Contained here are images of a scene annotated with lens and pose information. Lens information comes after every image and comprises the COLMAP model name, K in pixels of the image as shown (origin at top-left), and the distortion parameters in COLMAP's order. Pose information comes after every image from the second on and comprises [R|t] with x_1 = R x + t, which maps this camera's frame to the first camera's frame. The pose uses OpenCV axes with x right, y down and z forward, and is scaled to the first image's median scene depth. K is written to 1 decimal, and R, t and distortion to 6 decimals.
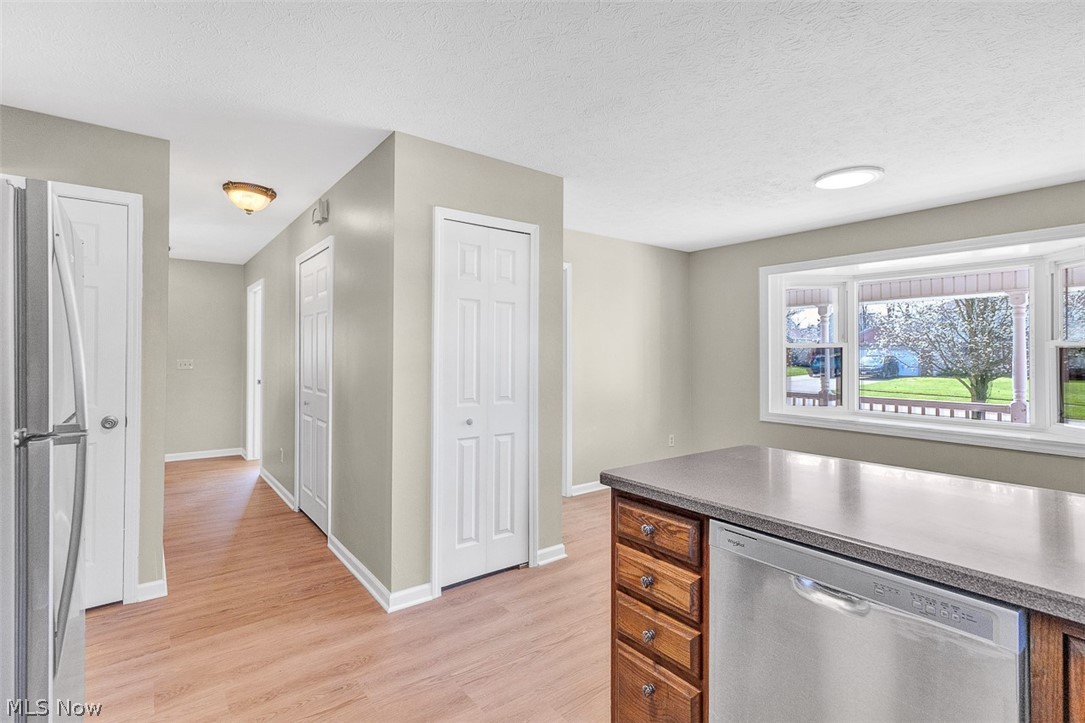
lens RADIAL K [[491.8, 0, 542.5], [0, 491.8, 353.1], [0, 0, 1]] dist [0.009883, -0.000667]
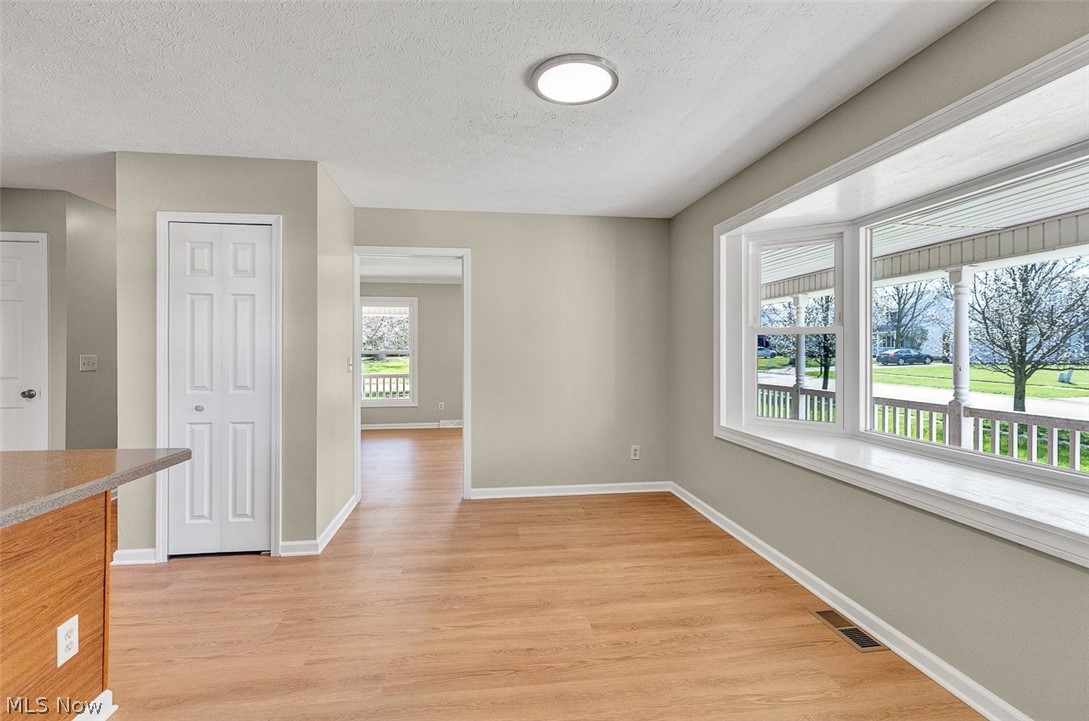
lens RADIAL K [[493.6, 0, 551.8], [0, 493.6, 353.7], [0, 0, 1]] dist [0.009883, -0.000667]
pose [[0.868341, 0.003995, -0.495951, 0.986288], [0.003072, 0.999905, 0.013432, 0.007834], [0.495958, -0.013187, 0.868247, 0.412032]]
